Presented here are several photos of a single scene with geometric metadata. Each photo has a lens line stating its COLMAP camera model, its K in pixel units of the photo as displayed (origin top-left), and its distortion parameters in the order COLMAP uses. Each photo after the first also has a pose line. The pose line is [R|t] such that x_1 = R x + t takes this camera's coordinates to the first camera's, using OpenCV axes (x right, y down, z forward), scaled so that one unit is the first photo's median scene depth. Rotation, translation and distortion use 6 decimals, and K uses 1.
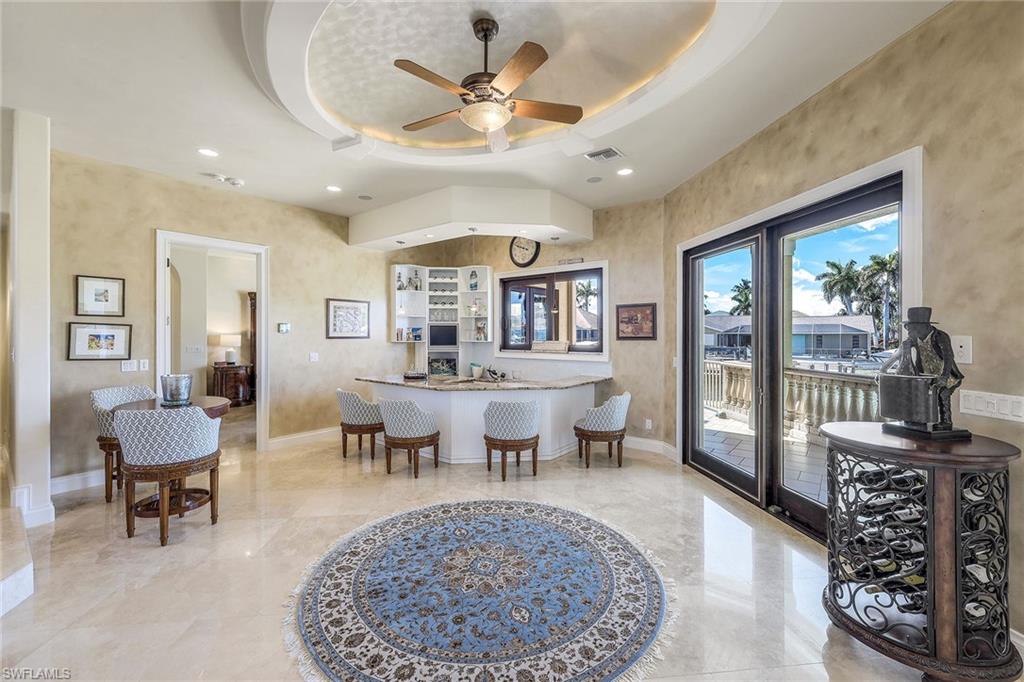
lens RADIAL K [[425.2, 0, 512.0], [0, 425.2, 341.0], [0, 0, 1]] dist [-0.000727, -0.000155]
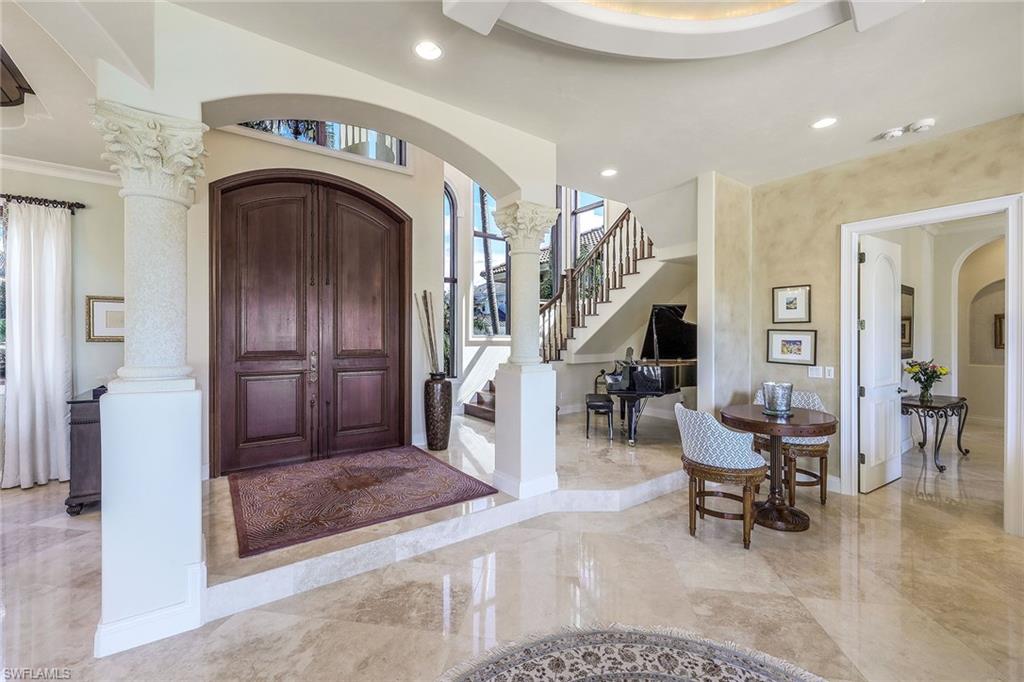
lens RADIAL K [[425.2, 0, 512.0], [0, 425.2, 341.0], [0, 0, 1]] dist [-0.000727, -0.000155]
pose [[-0.279843, 0.004174, -0.960037, 0.253467], [-0.018408, 0.999783, 0.009712, -0.010609], [0.959869, 0.020390, -0.279706, 0.626103]]
